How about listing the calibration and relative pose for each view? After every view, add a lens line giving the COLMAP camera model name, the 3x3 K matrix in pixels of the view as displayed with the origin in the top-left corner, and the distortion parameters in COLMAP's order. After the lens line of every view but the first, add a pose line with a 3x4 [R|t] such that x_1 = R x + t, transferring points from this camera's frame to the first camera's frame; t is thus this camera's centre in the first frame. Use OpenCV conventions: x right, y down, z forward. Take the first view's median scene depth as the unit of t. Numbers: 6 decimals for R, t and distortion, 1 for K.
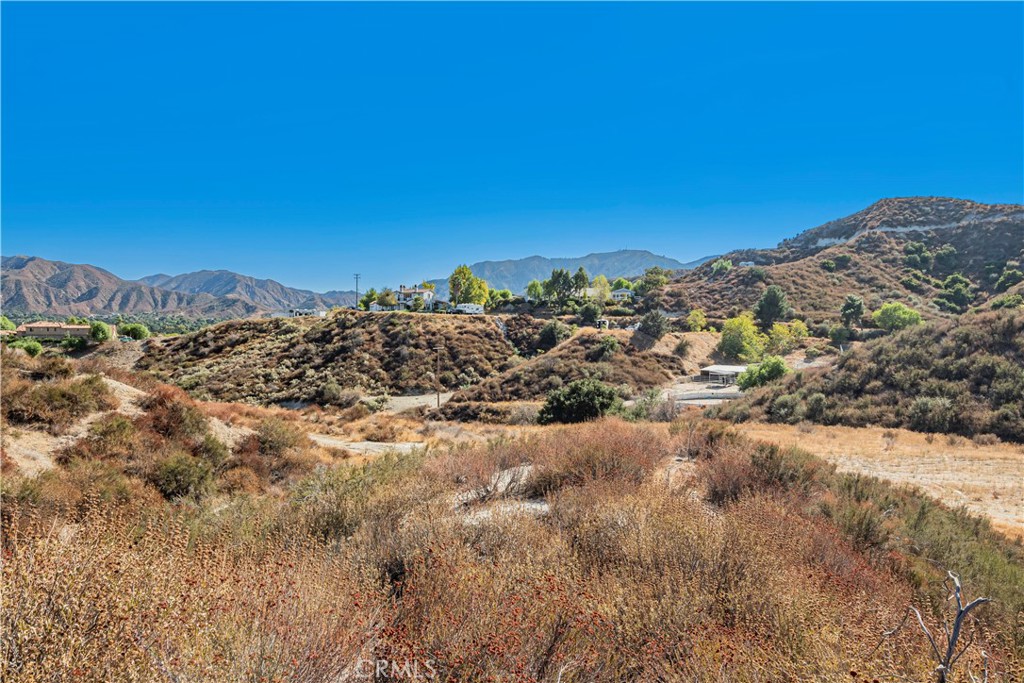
lens RADIAL K [[621.9, 0, 512.9], [0, 621.9, 341.2], [0, 0, 1]] dist [-0.019234, -0.018253]
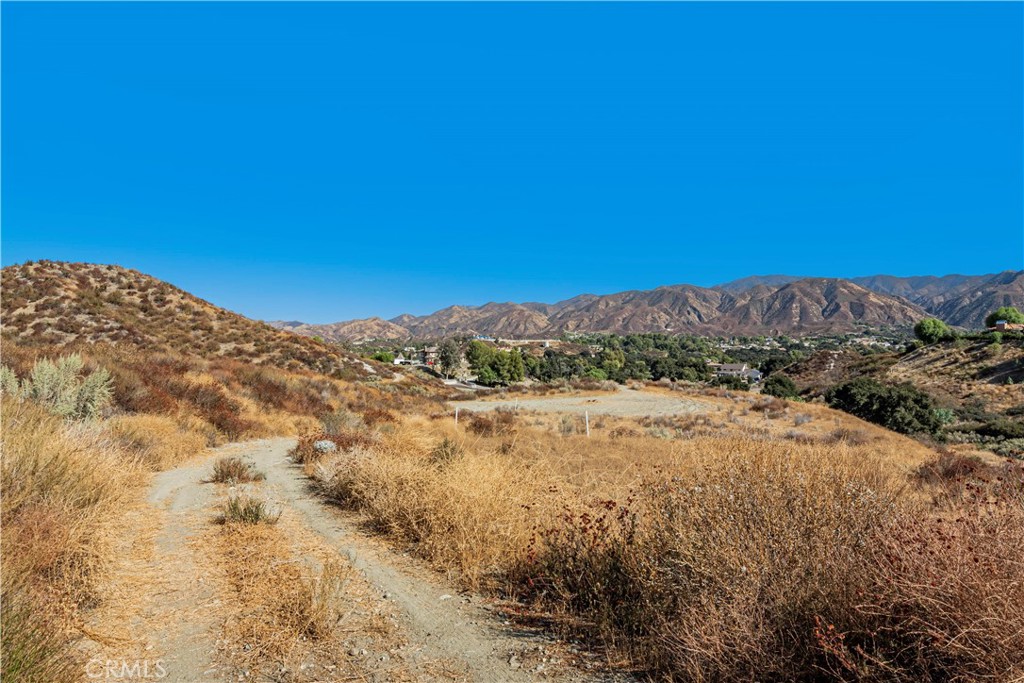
lens RADIAL K [[621.9, 0, 512.9], [0, 621.9, 341.2], [0, 0, 1]] dist [-0.019234, -0.018253]
pose [[0.208477, -0.005996, -0.978009, -0.281059], [-0.022418, 0.999689, -0.010907, 0.028098], [0.977770, 0.024199, 0.208278, 0.292346]]
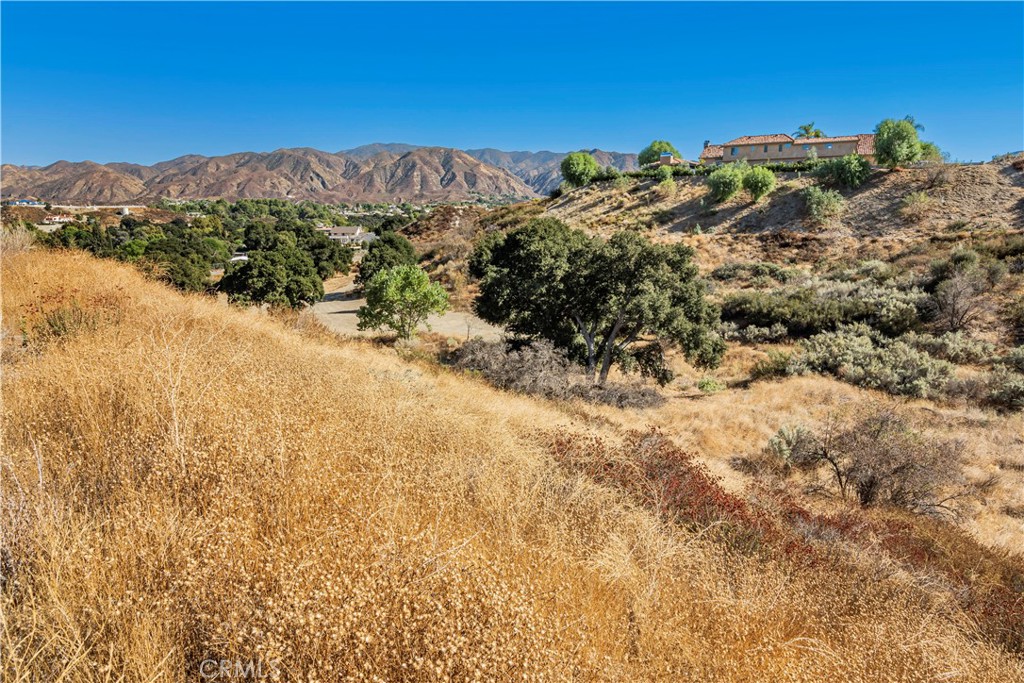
lens RADIAL K [[621.9, 0, 512.9], [0, 621.9, 341.2], [0, 0, 1]] dist [-0.019234, -0.018253]
pose [[0.708212, 0.139888, -0.692002, -0.598191], [-0.014011, 0.982765, 0.184327, 0.052037], [0.705860, -0.120847, 0.697966, 0.534862]]
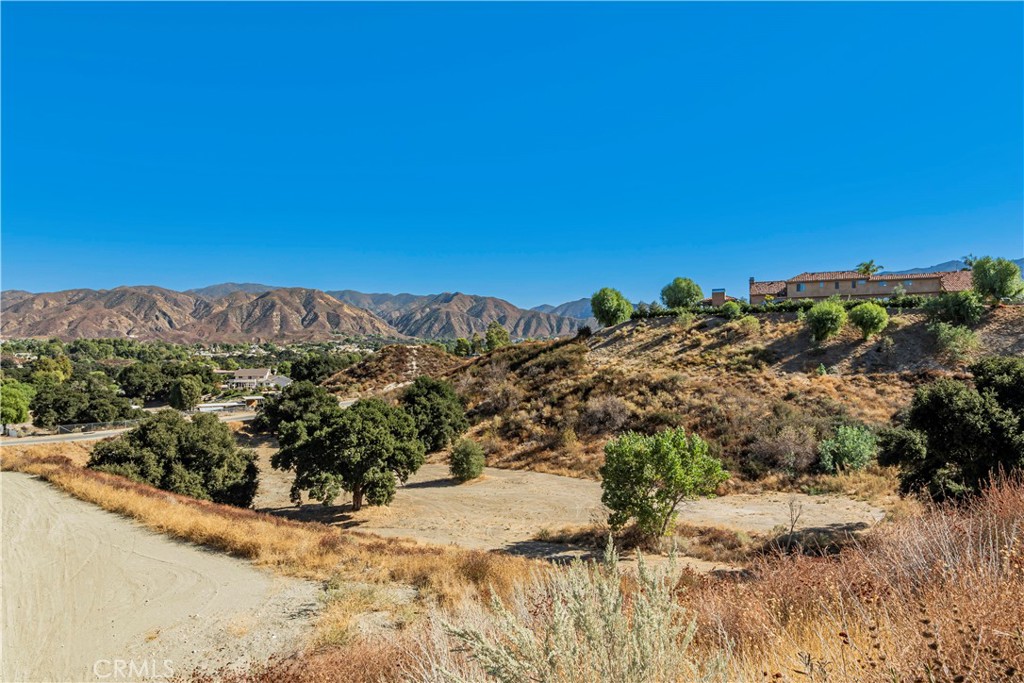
lens RADIAL K [[621.9, 0, 512.9], [0, 621.9, 341.2], [0, 0, 1]] dist [-0.019234, -0.018253]
pose [[0.848452, -0.016258, -0.529023, -0.807989], [-0.005112, 0.999230, -0.038907, 0.051767], [0.529248, 0.035715, 0.847715, 0.504287]]
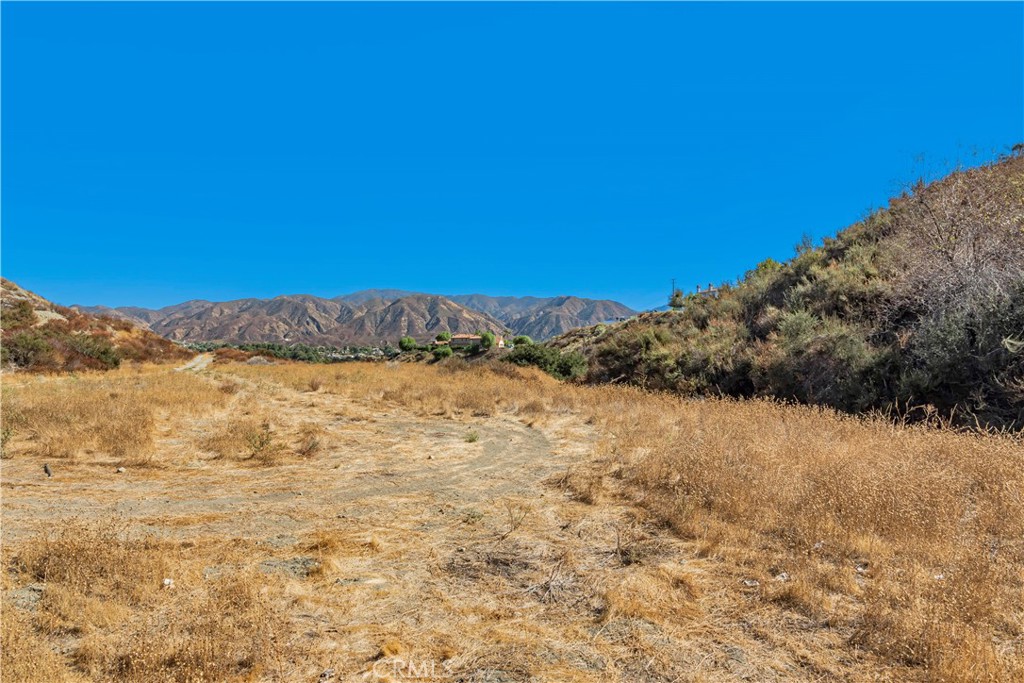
lens RADIAL K [[621.9, 0, 512.9], [0, 621.9, 341.2], [0, 0, 1]] dist [-0.019234, -0.018253]
pose [[0.716410, -0.017880, -0.697450, 0.297127], [-0.010707, 0.999272, -0.036615, 0.036299], [0.697597, 0.033699, 0.715697, 0.120017]]
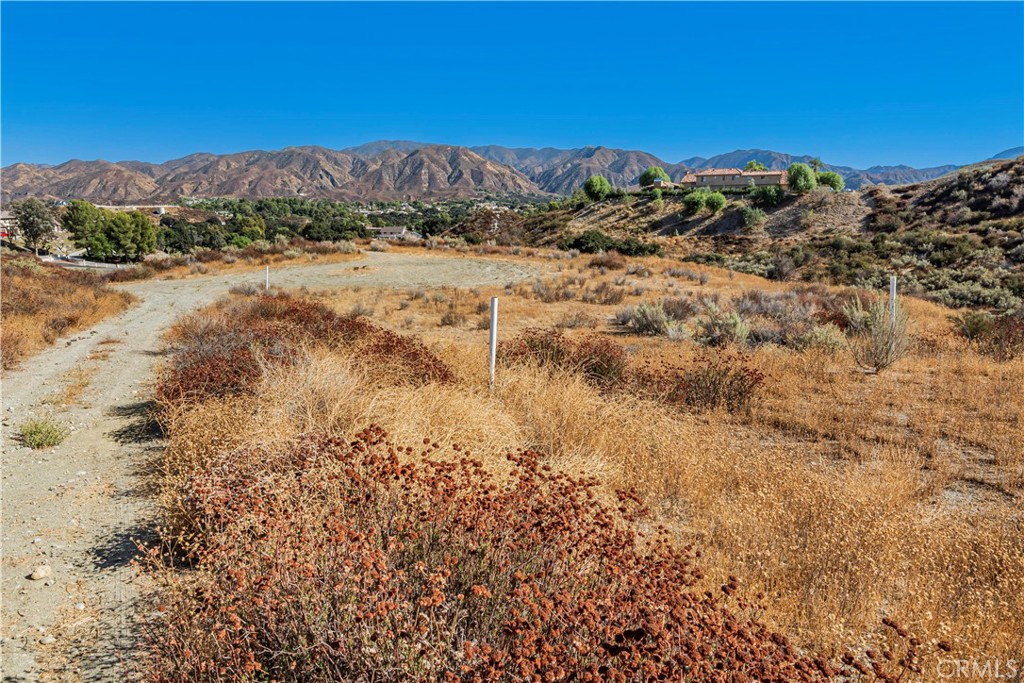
lens RADIAL K [[621.9, 0, 512.9], [0, 621.9, 341.2], [0, 0, 1]] dist [-0.019234, -0.018253]
pose [[0.704107, 0.142930, -0.695560, -0.428170], [-0.011200, 0.981647, 0.190380, 0.040824], [0.710006, -0.126257, 0.692785, 0.287686]]
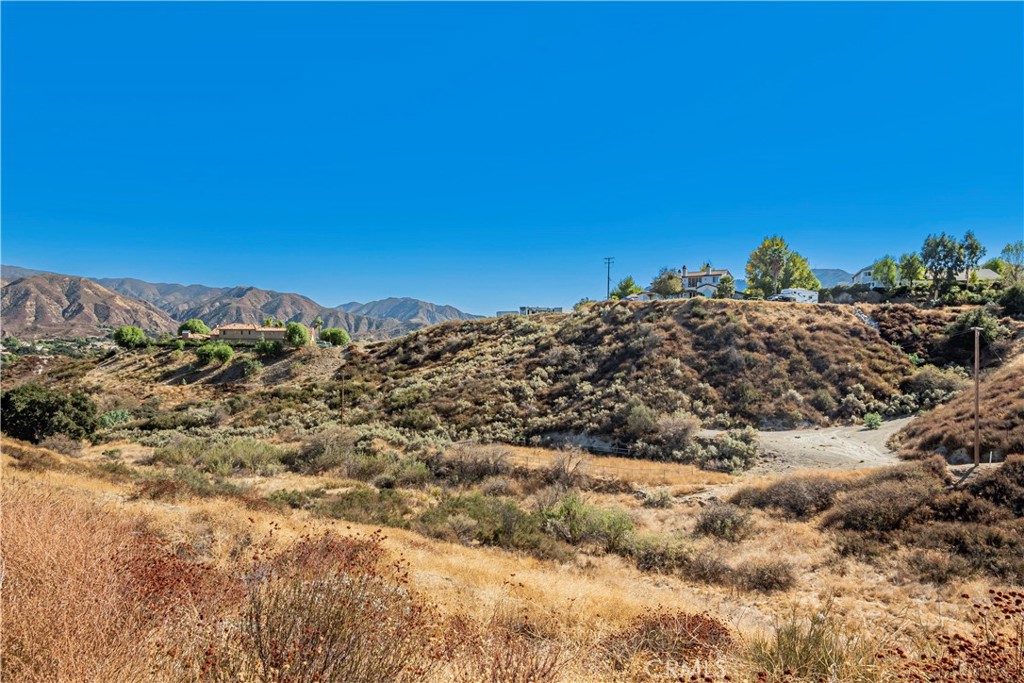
lens RADIAL K [[621.9, 0, 512.9], [0, 621.9, 341.2], [0, 0, 1]] dist [-0.019234, -0.018253]
pose [[0.964836, 0.002593, -0.262841, -0.191254], [-0.013416, 0.999134, -0.039390, 0.024744], [0.262511, 0.041531, 0.964035, 0.302027]]
